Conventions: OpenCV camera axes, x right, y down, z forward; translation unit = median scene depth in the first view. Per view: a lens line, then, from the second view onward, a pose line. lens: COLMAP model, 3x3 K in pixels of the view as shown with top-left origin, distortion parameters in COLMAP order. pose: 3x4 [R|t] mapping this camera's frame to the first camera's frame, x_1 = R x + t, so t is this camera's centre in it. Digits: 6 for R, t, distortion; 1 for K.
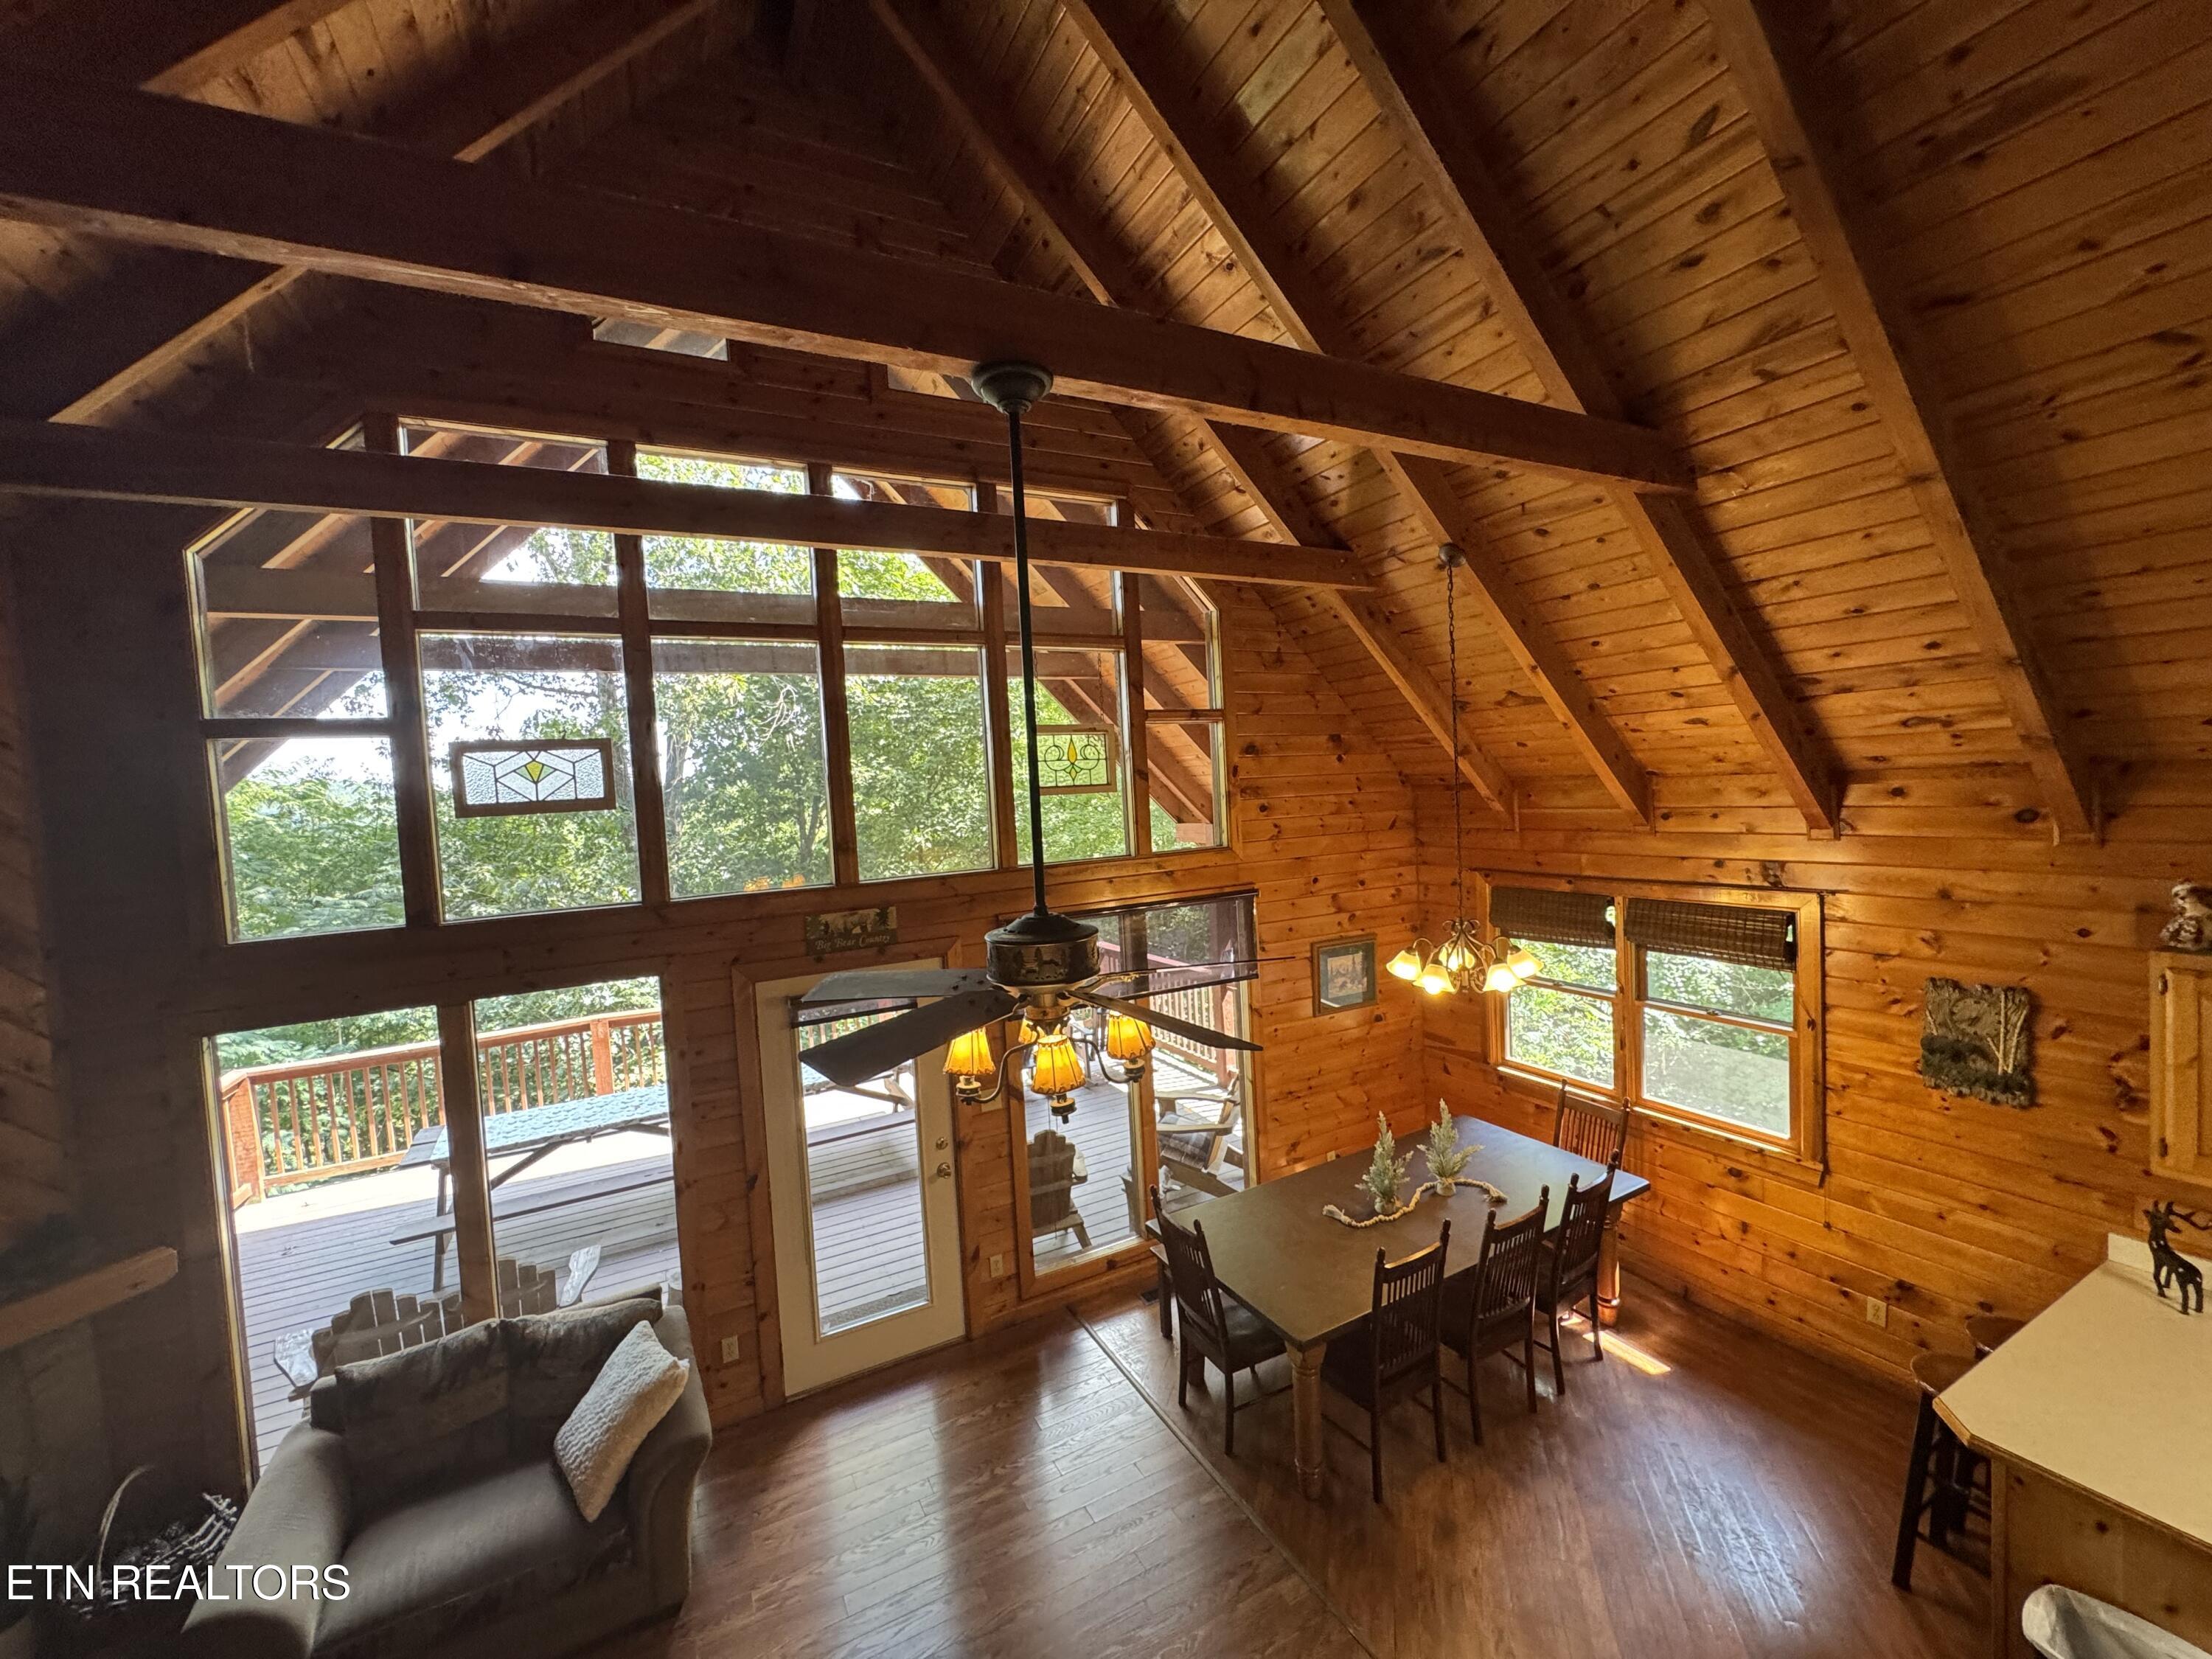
lens RADIAL K [[883.3, 0, 1102.3], [0, 883.3, 827.3], [0, 0, 1]] dist [-0.003047, 0.000232]
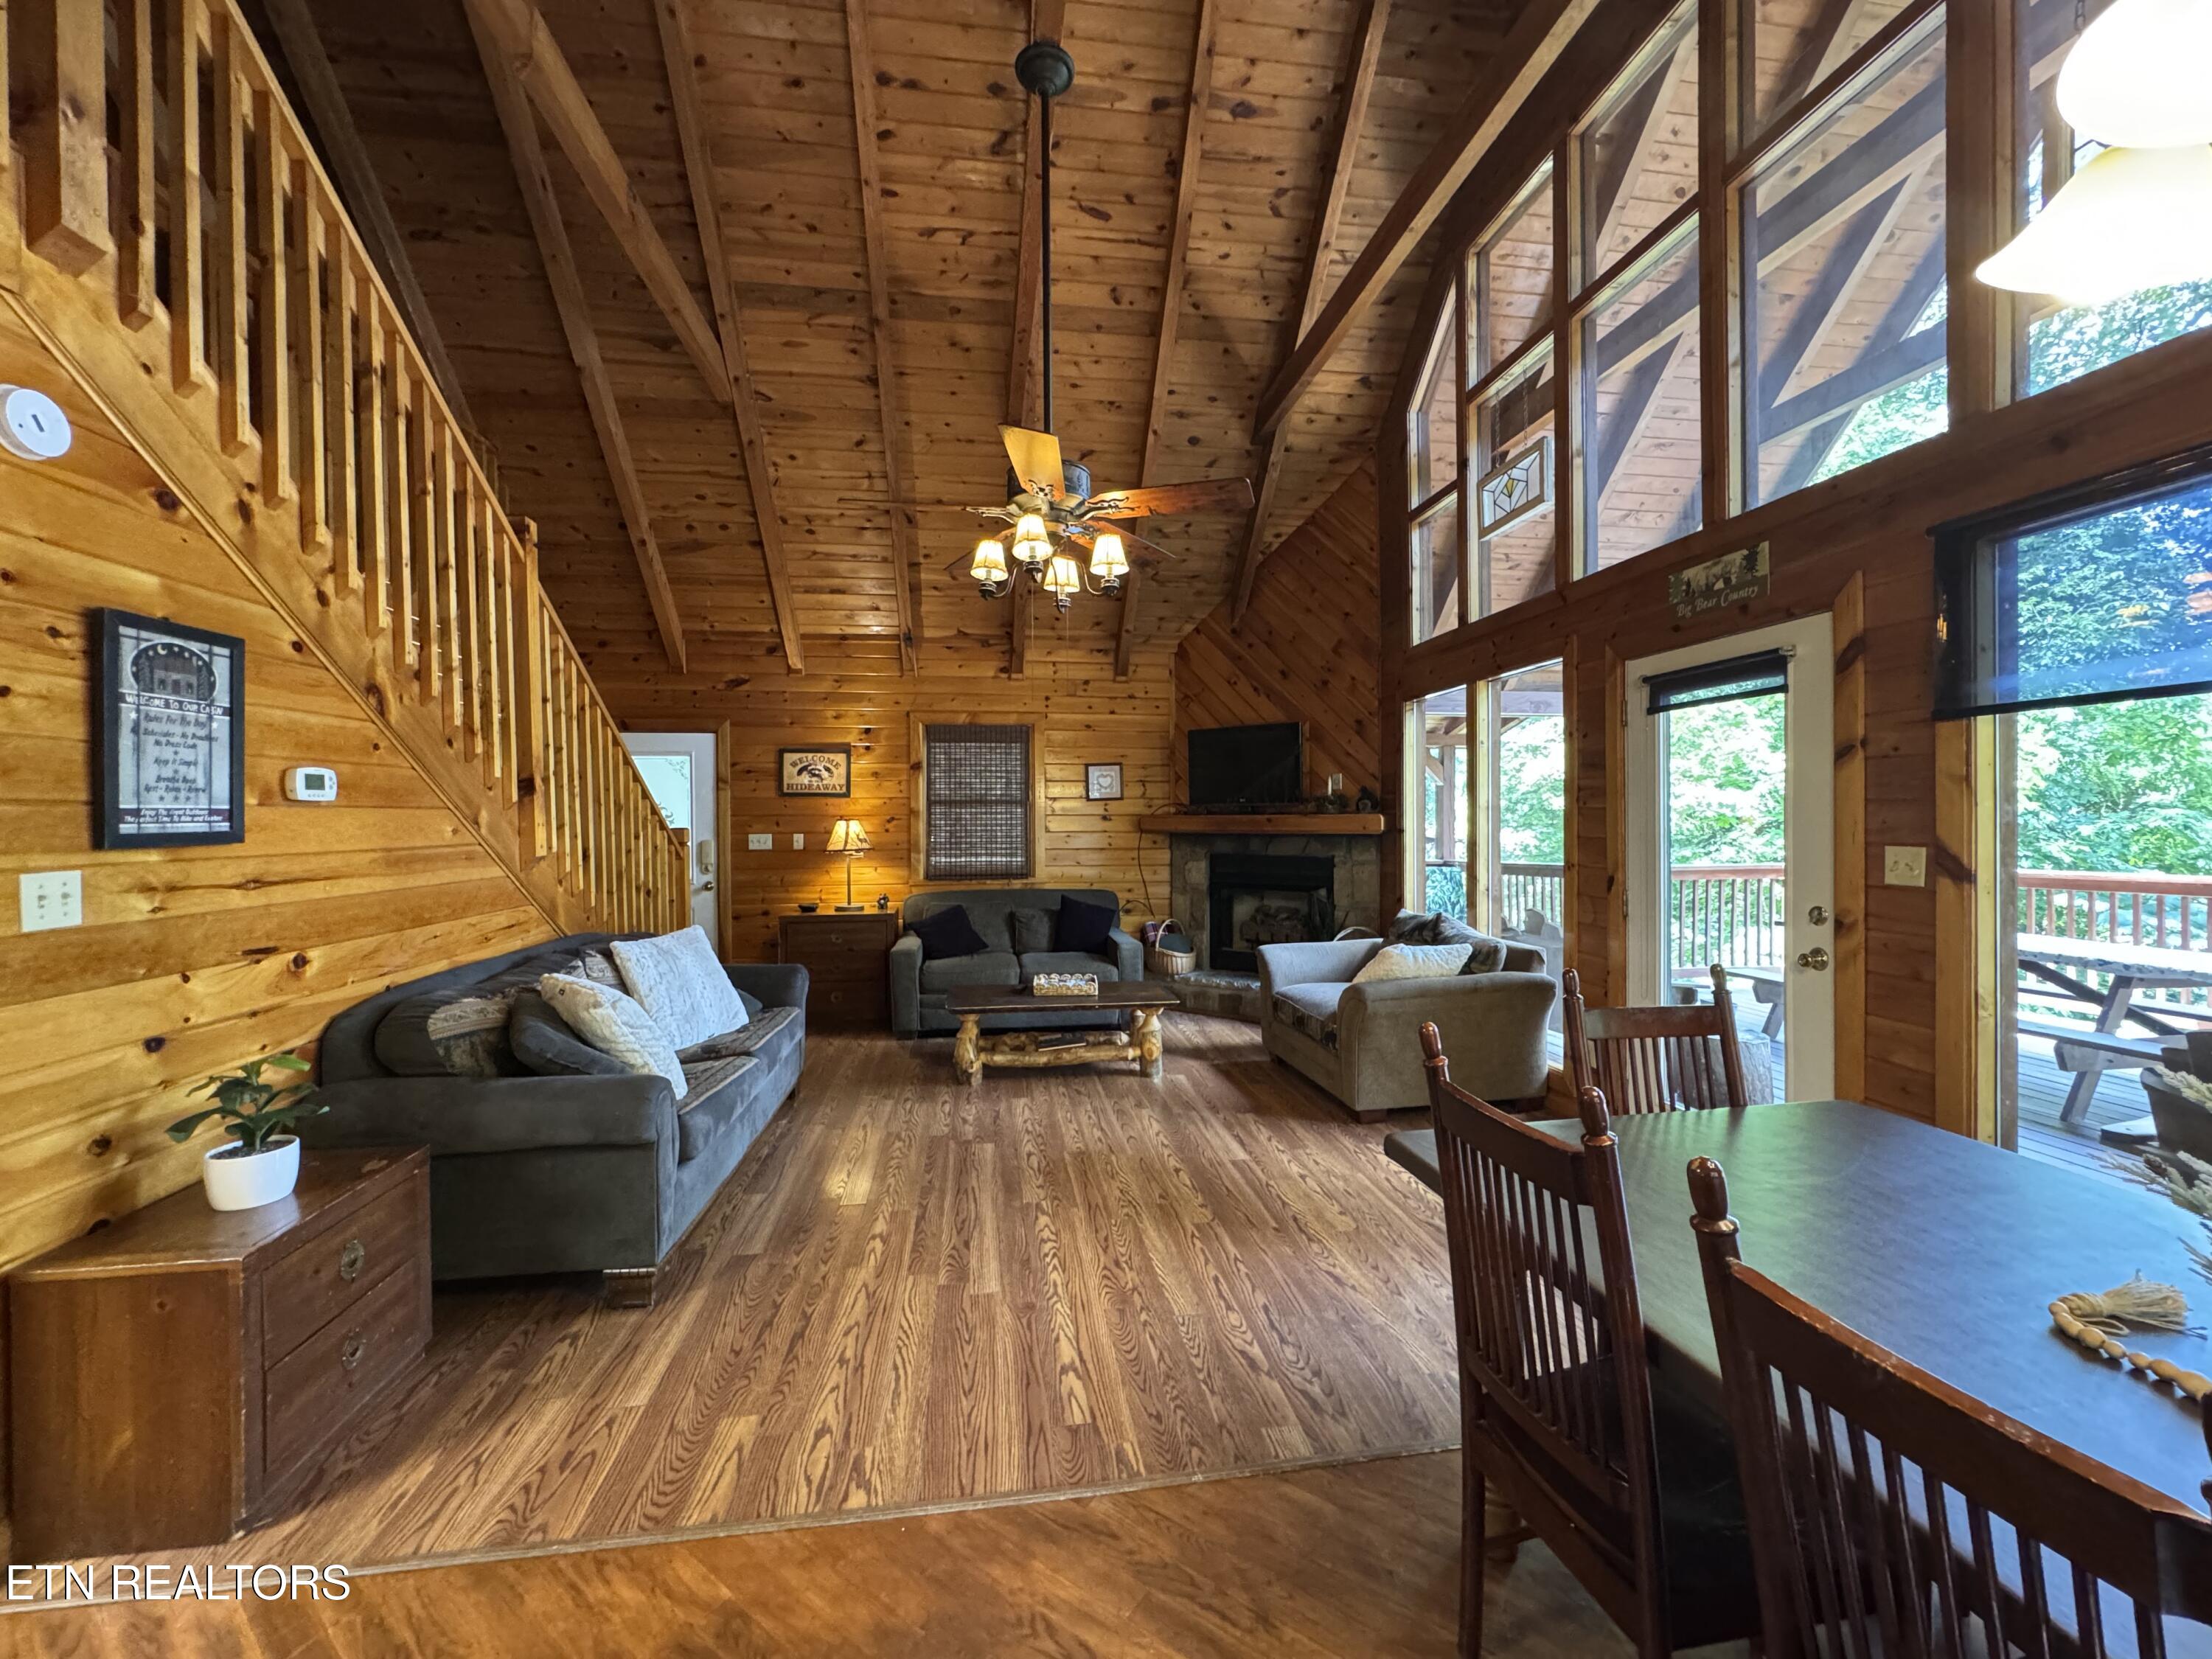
lens RADIAL K [[883.3, 0, 1108.6], [0, 883.3, 824.9], [0, 0, 1]] dist [-0.003047, 0.000232]
pose [[-0.328393, 0.062469, -0.942473, 0.689026], [-0.017897, 0.997220, 0.072334, 0.315216], [0.944372, 0.040622, -0.326362, 0.887941]]
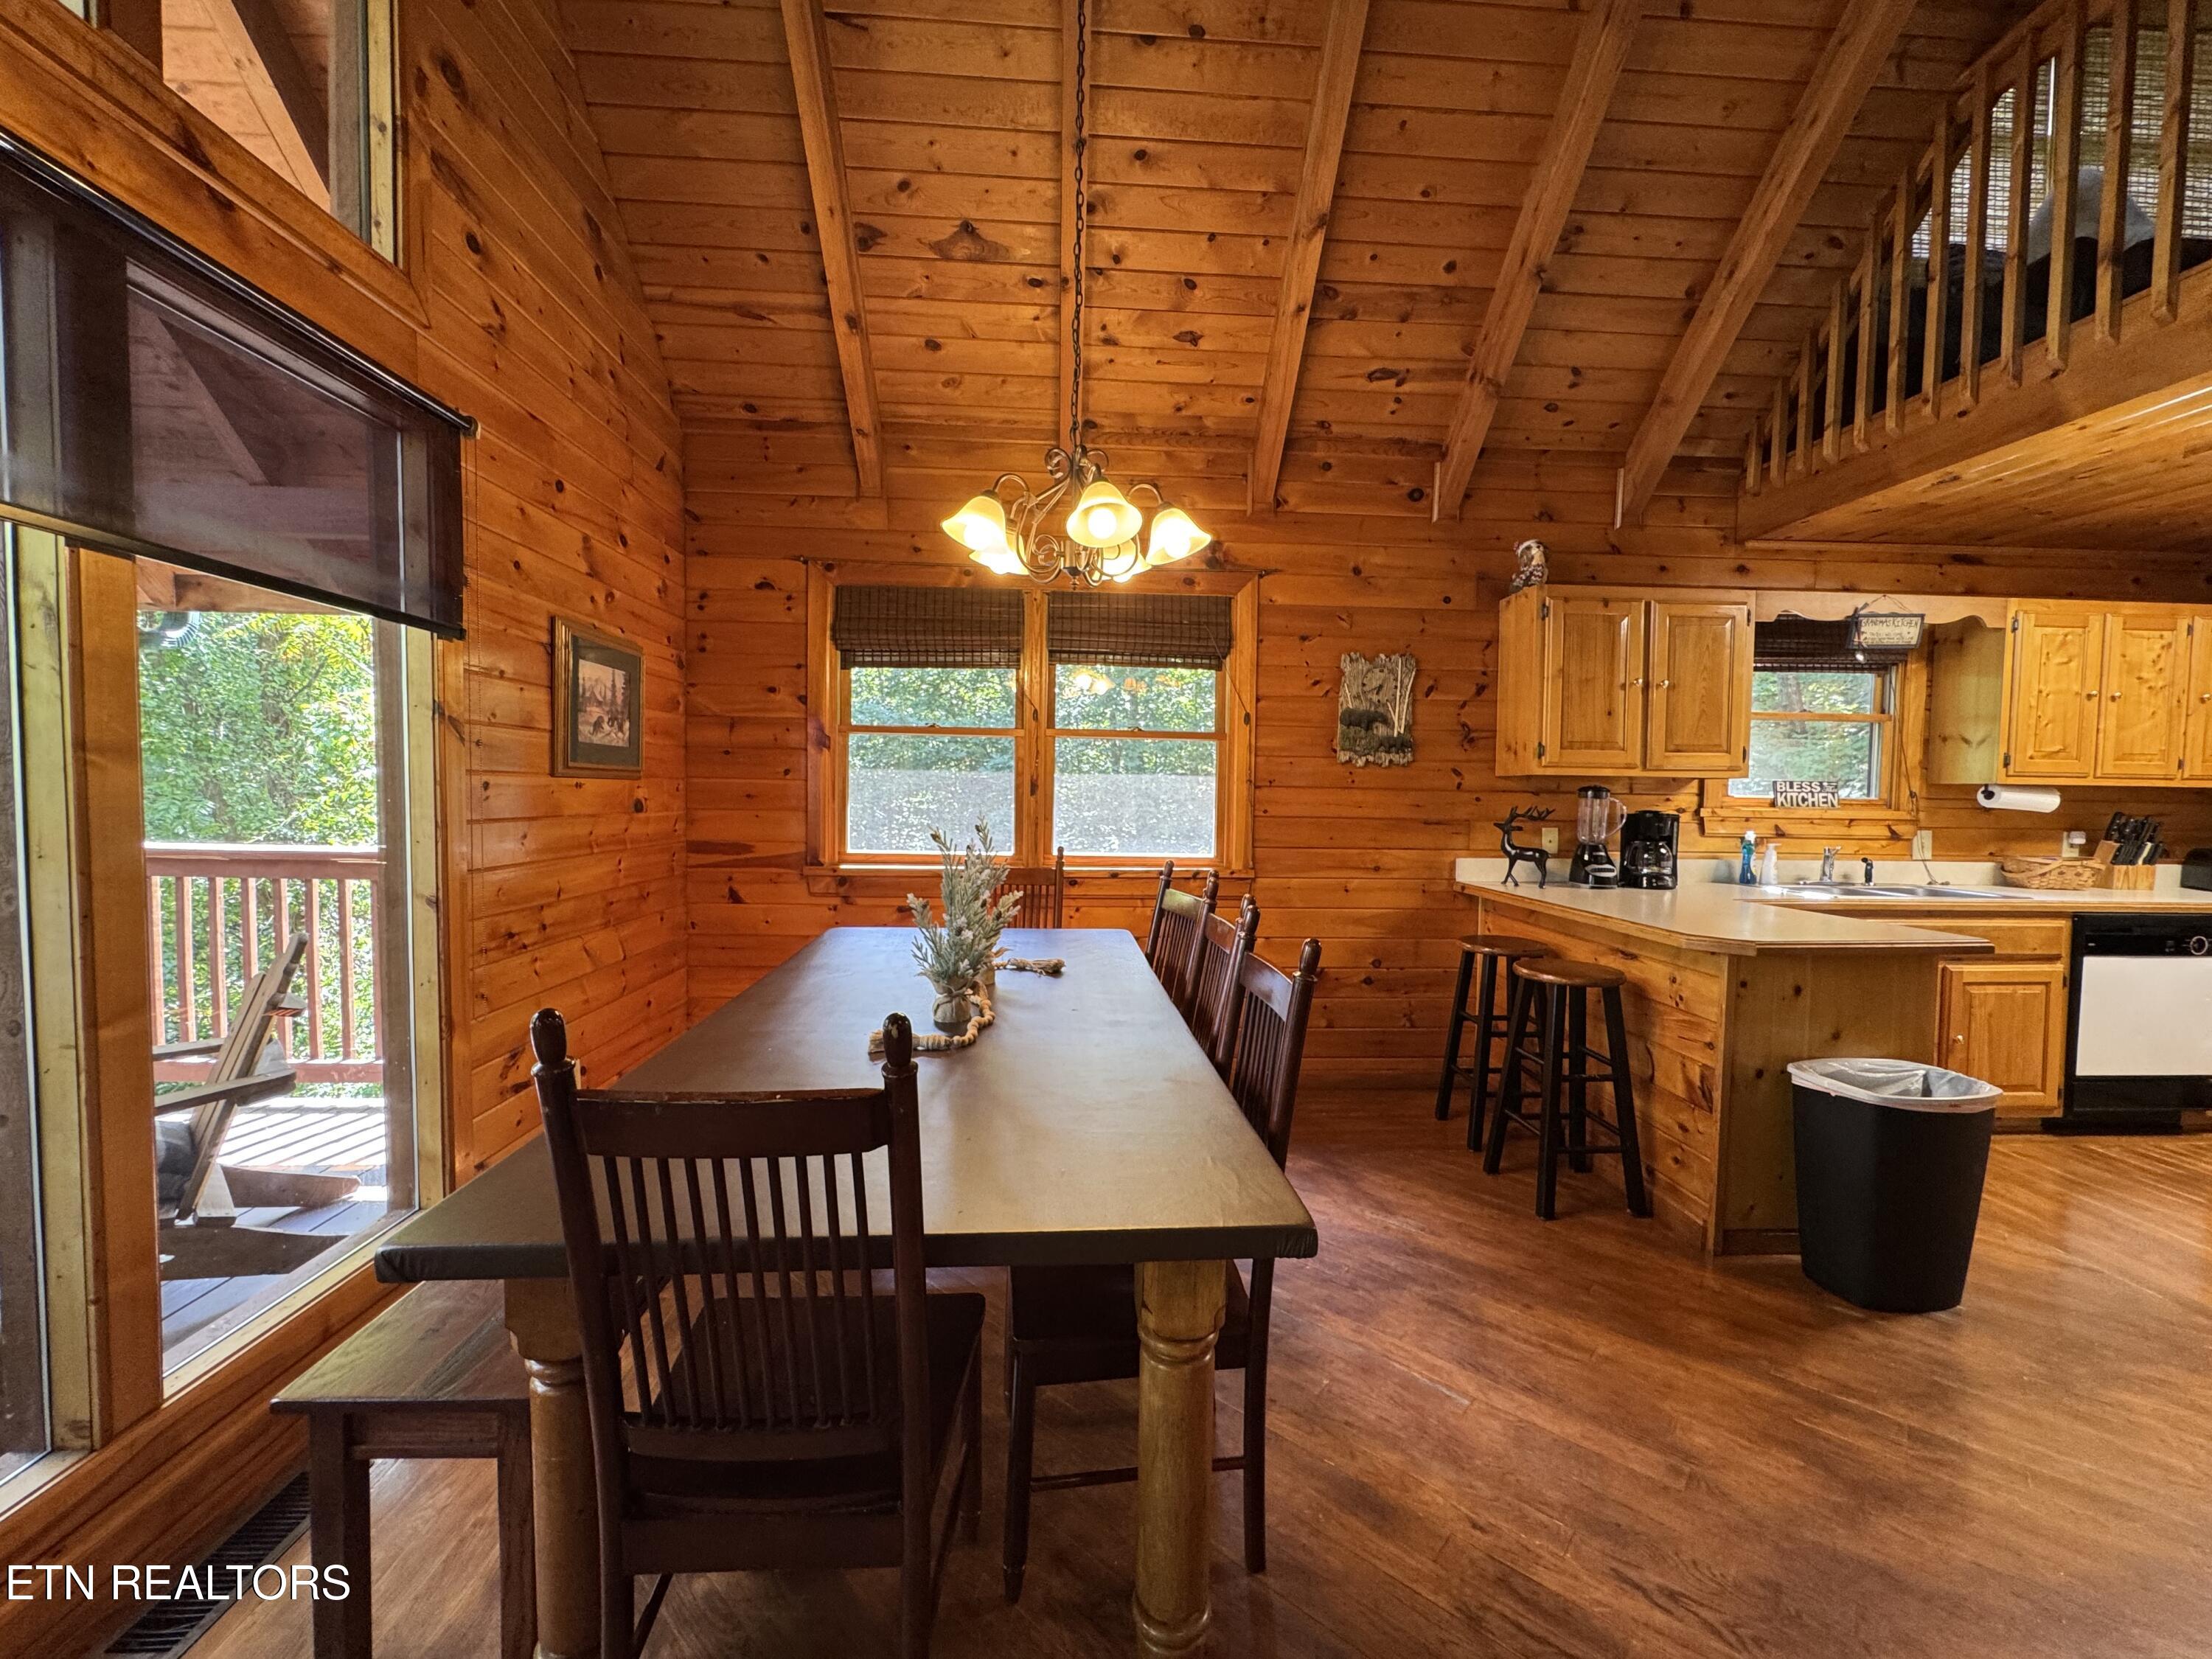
lens RADIAL K [[883.3, 0, 1104.9], [0, 883.3, 828.9], [0, 0, 1]] dist [-0.003047, 0.000232]
pose [[0.413446, 0.018403, 0.910343, -0.099681], [0.004090, 0.999748, -0.022068, 0.389130], [-0.910520, 0.012848, 0.413266, 0.821911]]
